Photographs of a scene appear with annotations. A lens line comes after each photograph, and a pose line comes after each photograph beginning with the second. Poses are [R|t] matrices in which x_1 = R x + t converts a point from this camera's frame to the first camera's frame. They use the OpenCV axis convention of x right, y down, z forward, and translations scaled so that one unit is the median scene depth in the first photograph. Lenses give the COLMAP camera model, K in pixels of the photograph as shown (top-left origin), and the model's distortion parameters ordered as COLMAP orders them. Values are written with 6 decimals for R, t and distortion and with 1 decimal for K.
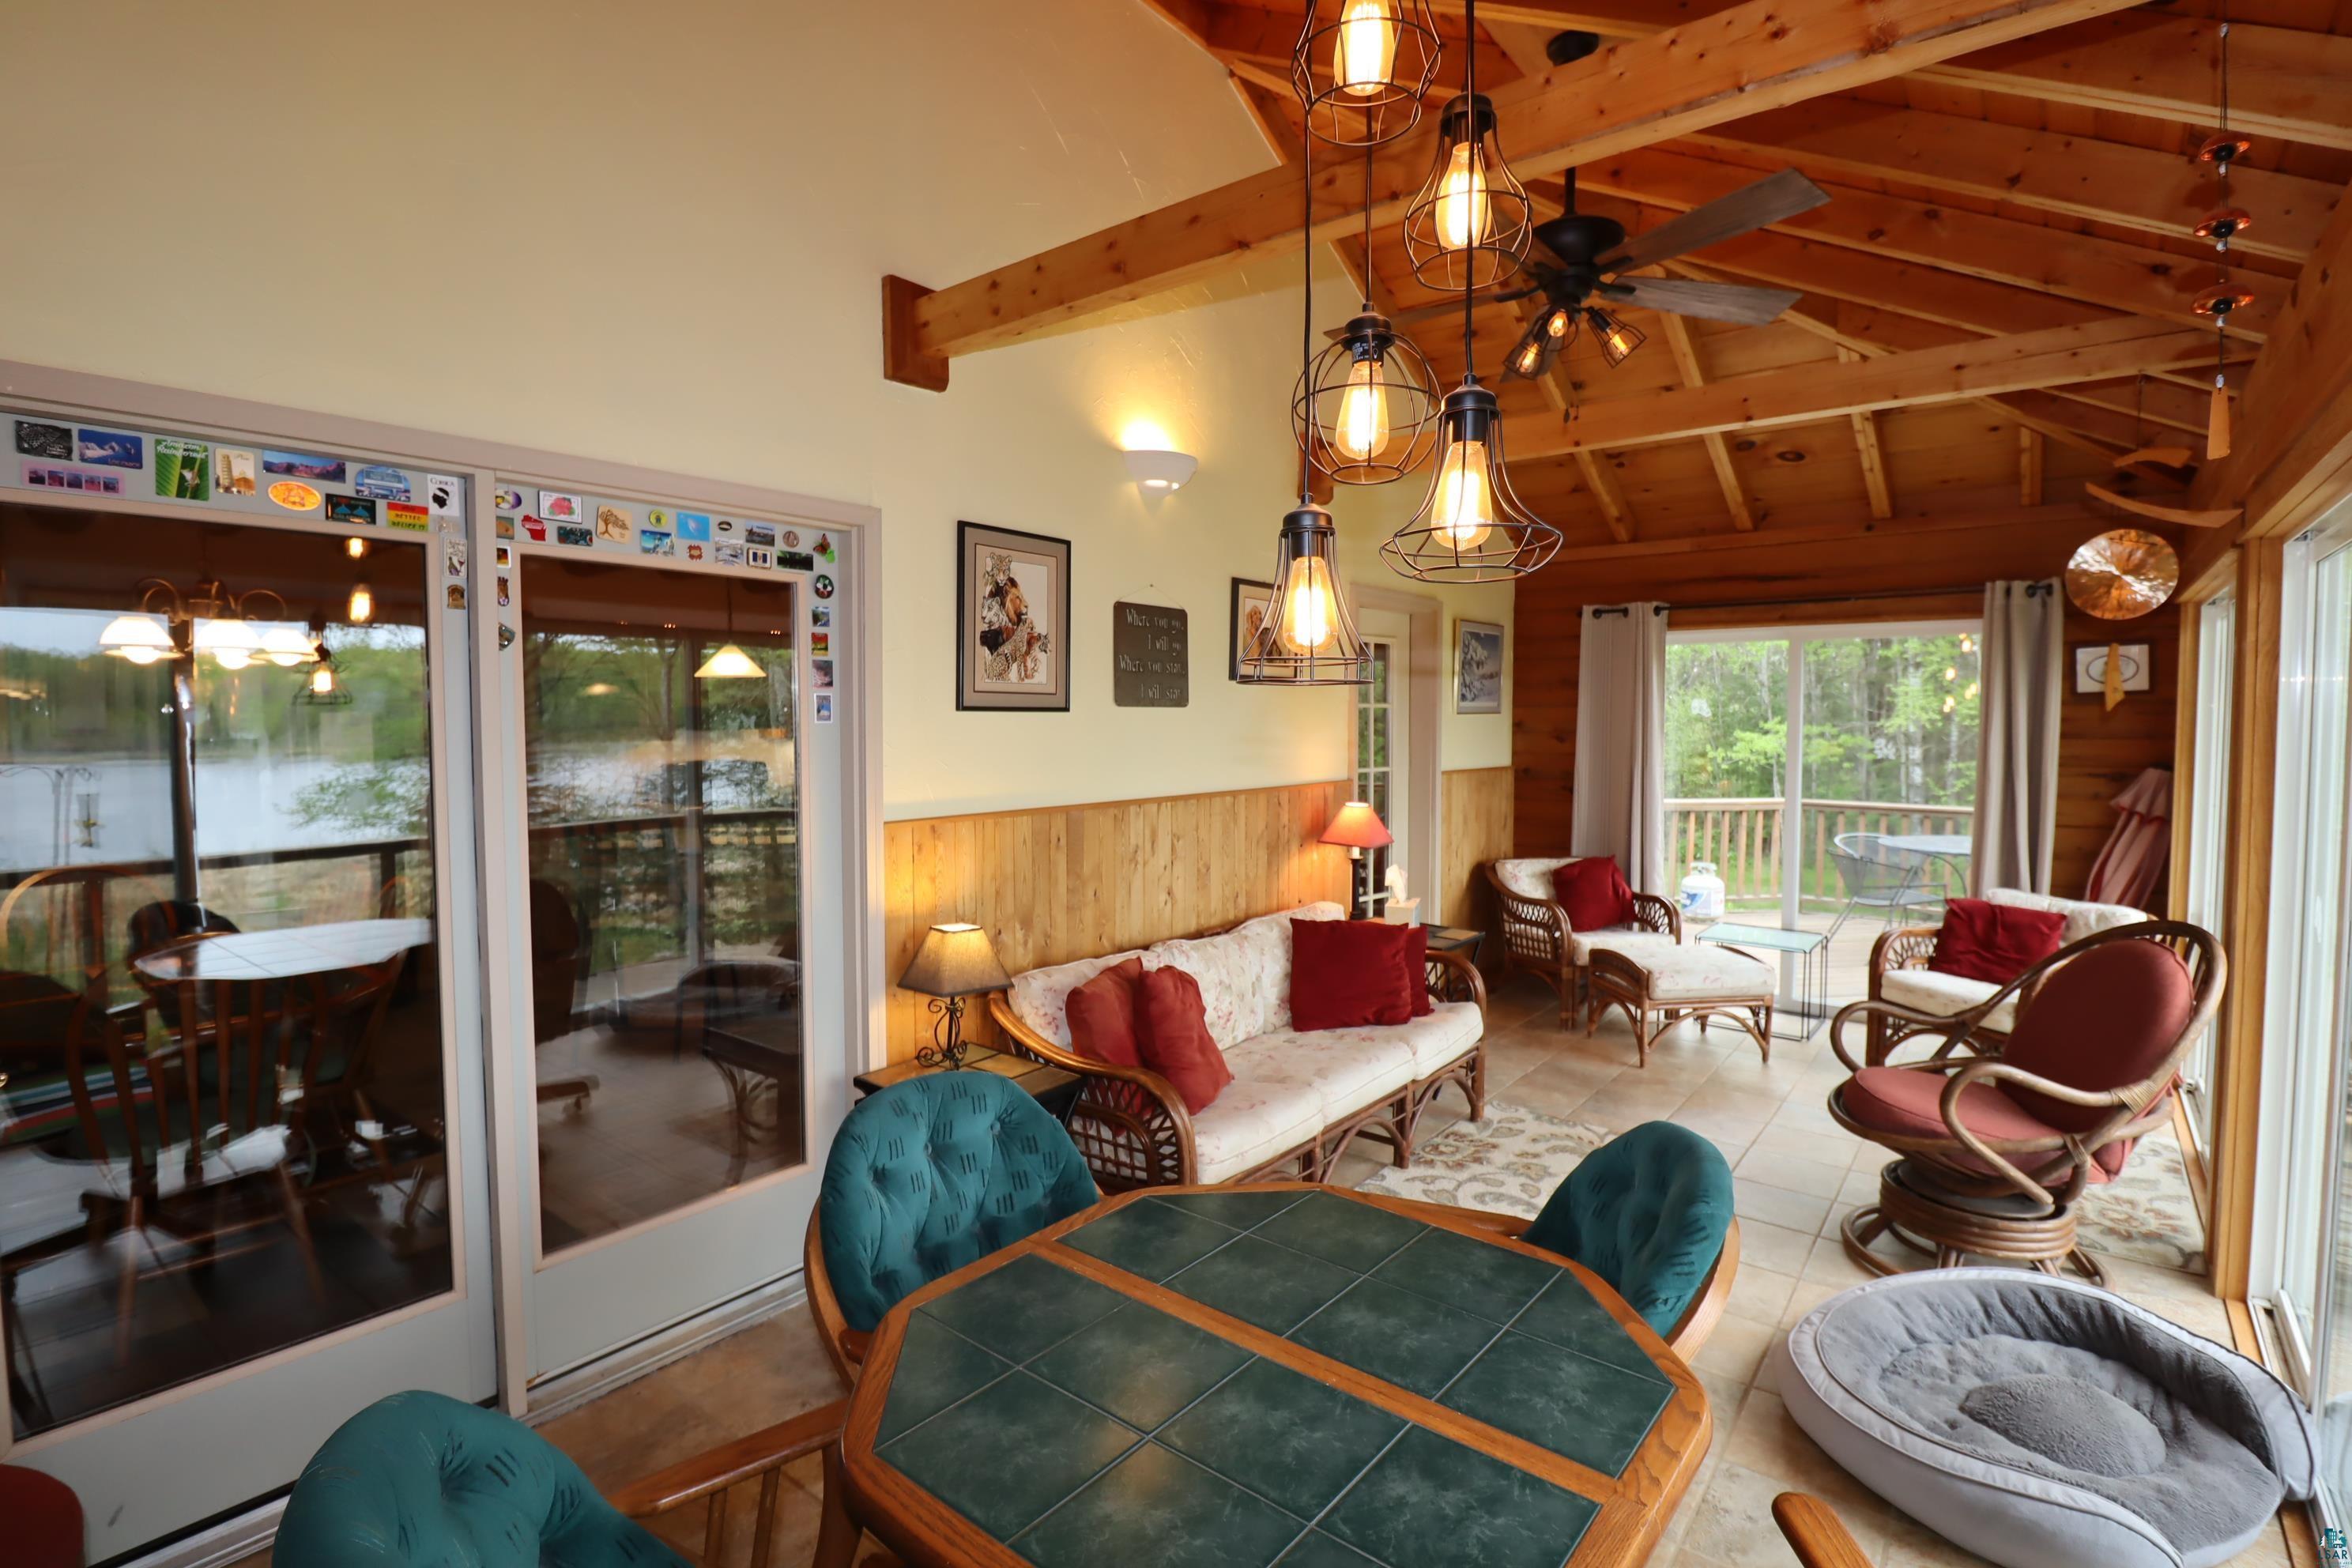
lens RADIAL K [[1093.4, 0, 1181.1], [0, 1093.4, 774.4], [0, 0, 1]] dist [-0.020511, -0.002003]
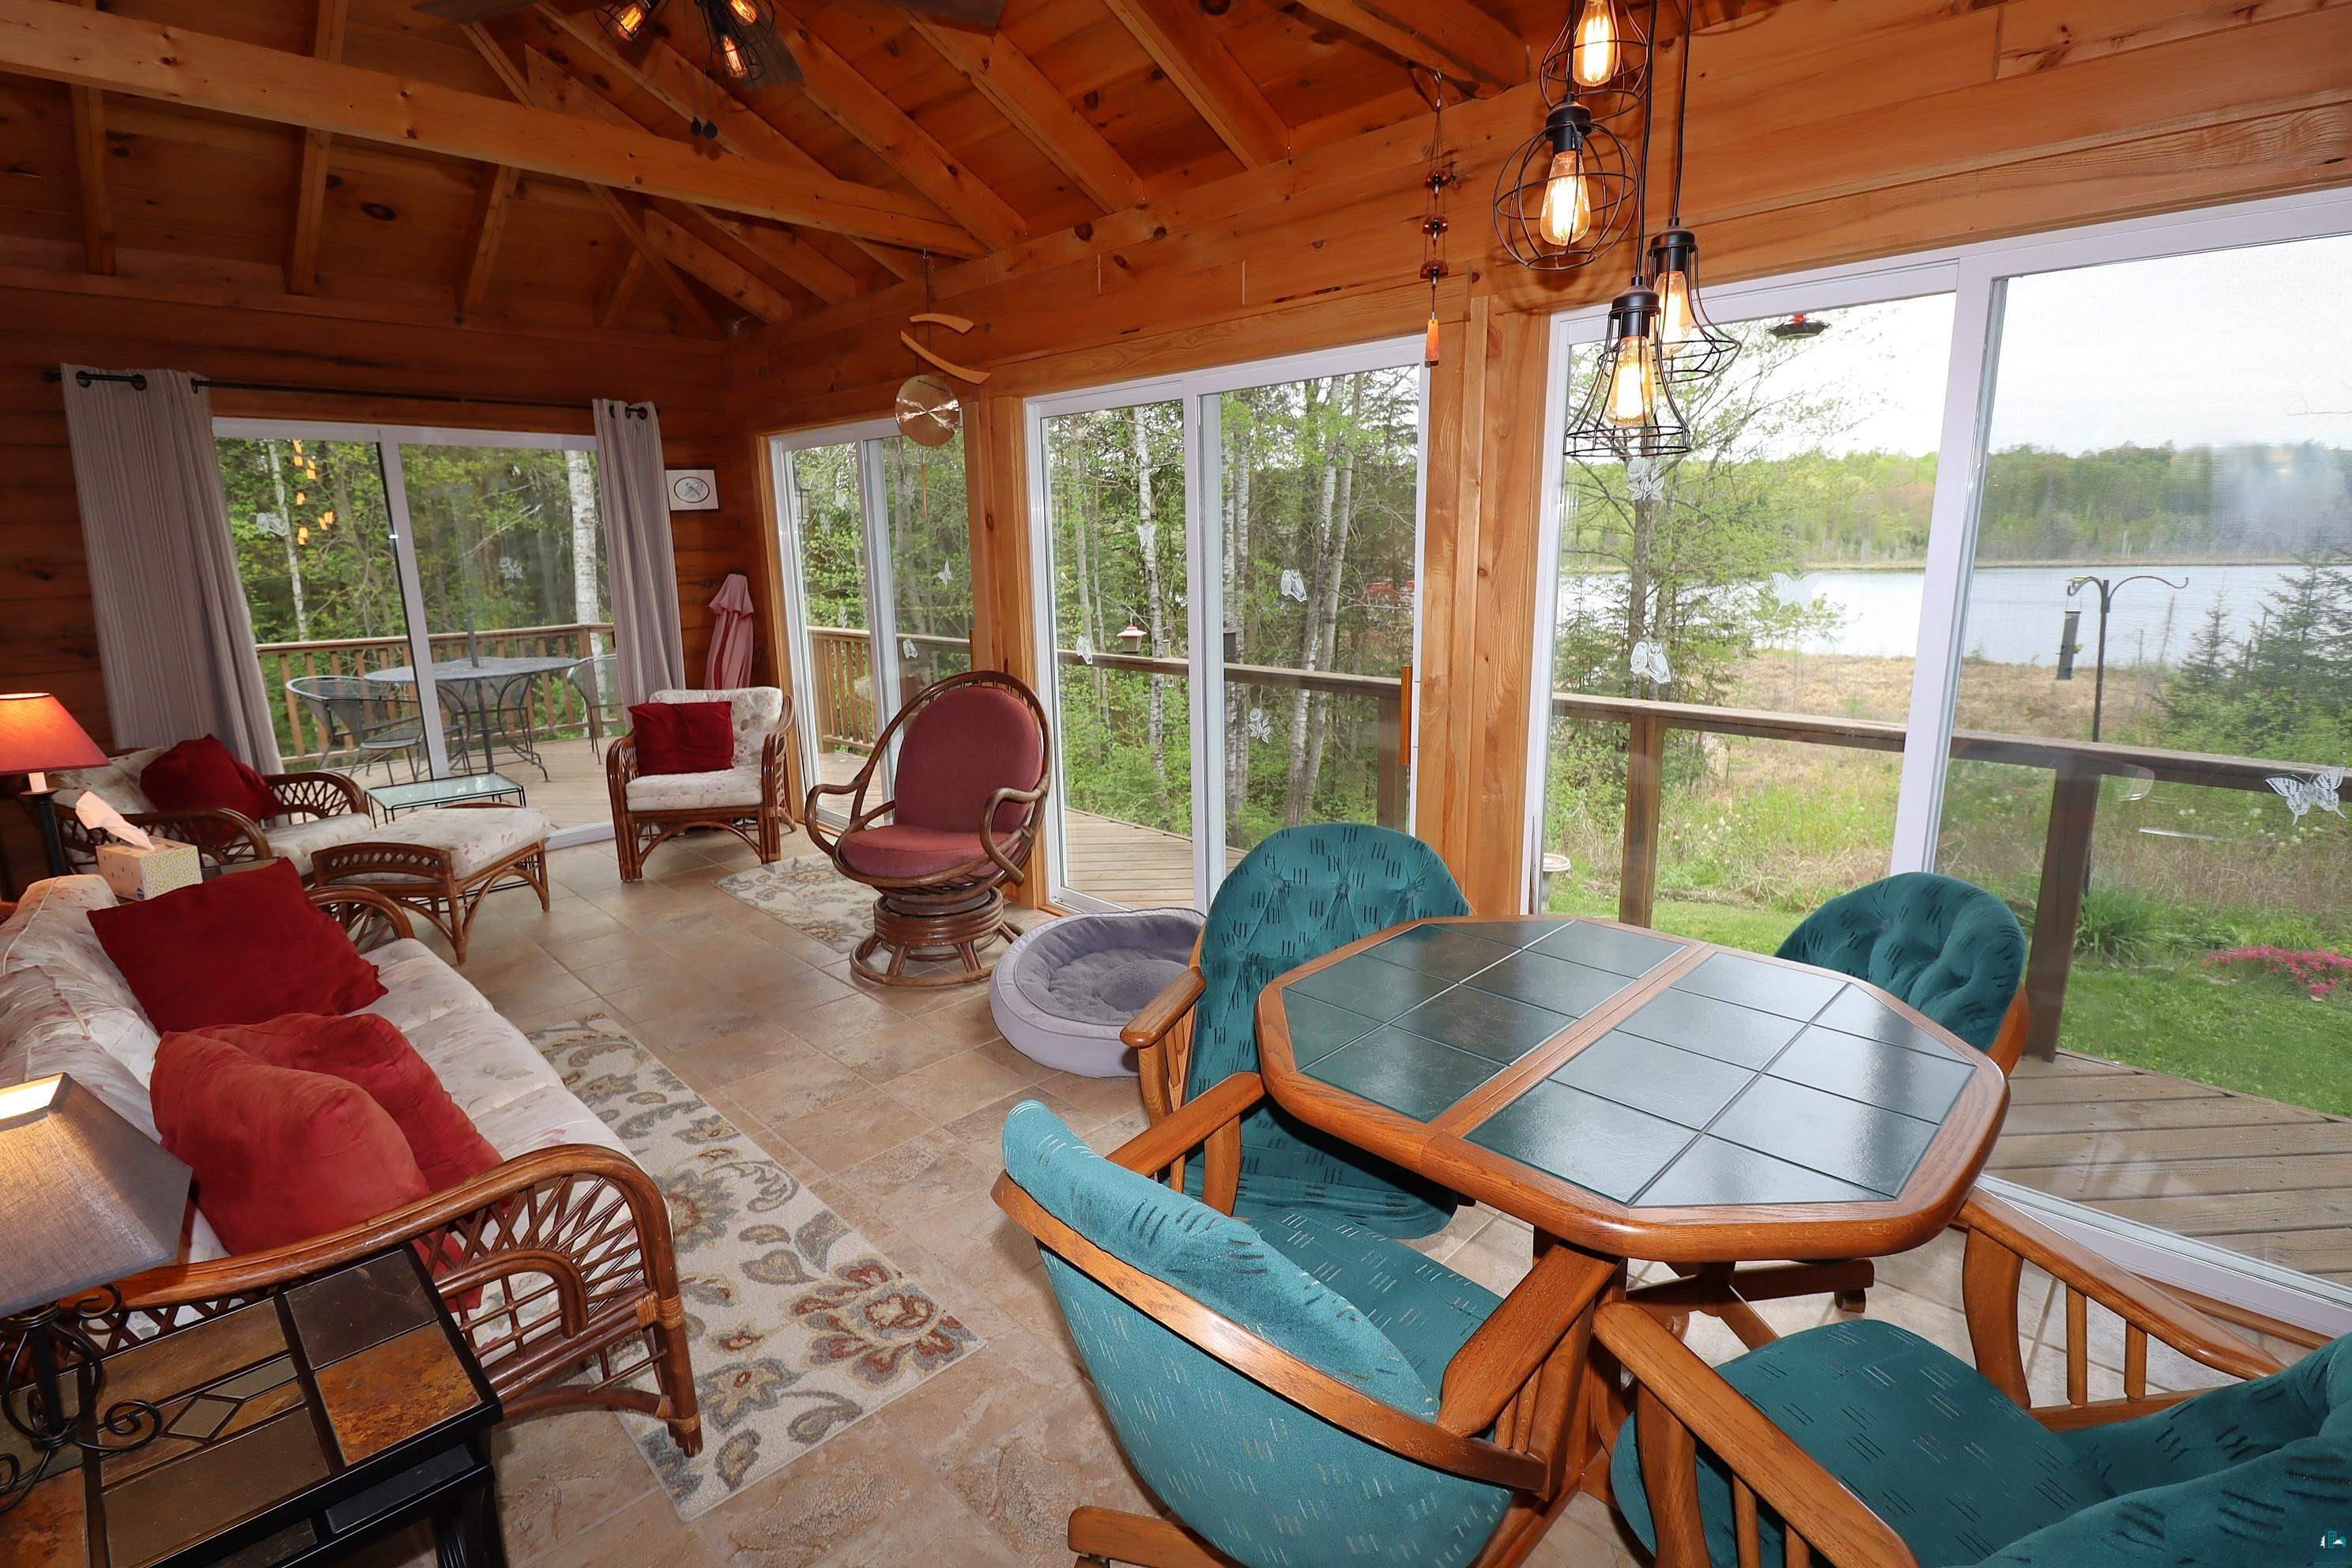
lens RADIAL K [[1097.5, 0, 1186.7], [0, 1097.5, 787.8], [0, 0, 1]] dist [-0.008022, -0.004870]
pose [[0.101967, -0.222542, 0.969576, -0.288204], [0.066469, 0.974002, 0.216568, -0.004336], [-0.992565, 0.042364, 0.114108, 0.328171]]
